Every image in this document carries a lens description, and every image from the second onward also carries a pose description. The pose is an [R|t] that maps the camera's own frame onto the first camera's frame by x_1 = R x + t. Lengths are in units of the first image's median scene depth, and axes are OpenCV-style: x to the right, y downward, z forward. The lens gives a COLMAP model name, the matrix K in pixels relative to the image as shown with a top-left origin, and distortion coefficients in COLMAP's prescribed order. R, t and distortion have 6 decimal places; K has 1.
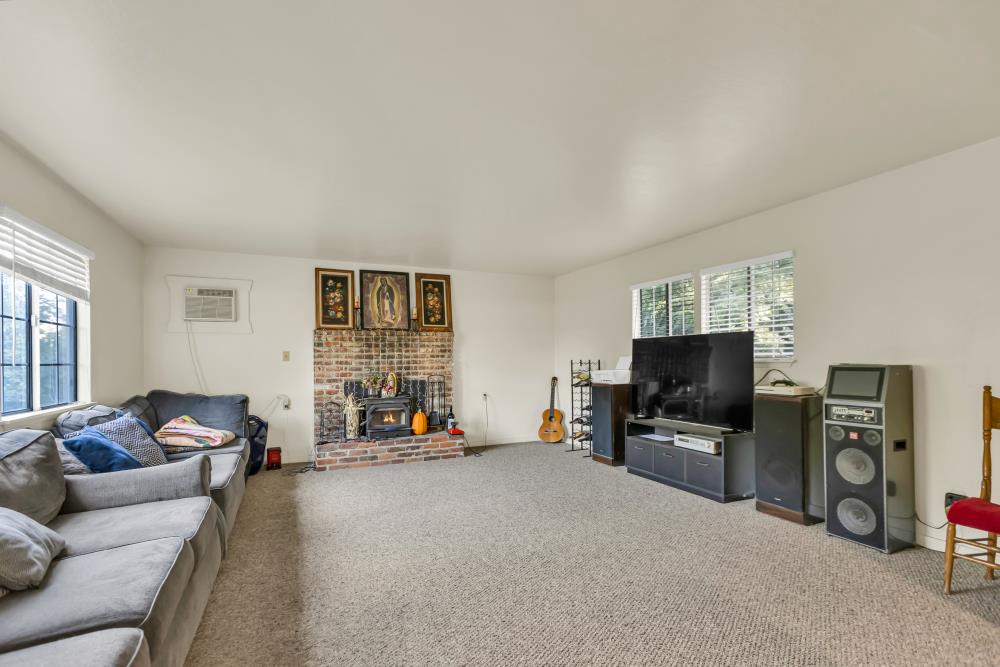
lens RADIAL K [[440.8, 0, 500.0], [0, 440.8, 333.5], [0, 0, 1]] dist [-0.000774, -0.000234]
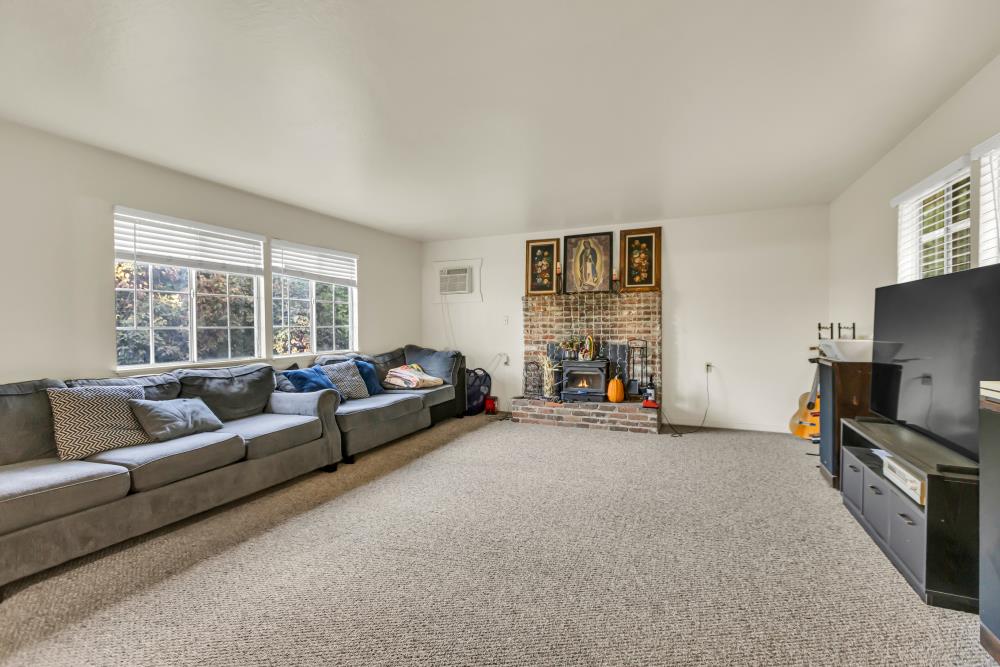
lens RADIAL K [[443.9, 0, 520.8], [0, 443.9, 307.5], [0, 0, 1]] dist [-0.001446, -0.000155]
pose [[0.687687, -0.025969, -0.725543, 0.374858], [0.045391, 0.998943, 0.007268, 0.010551], [0.724587, -0.037931, 0.688139, 0.208162]]
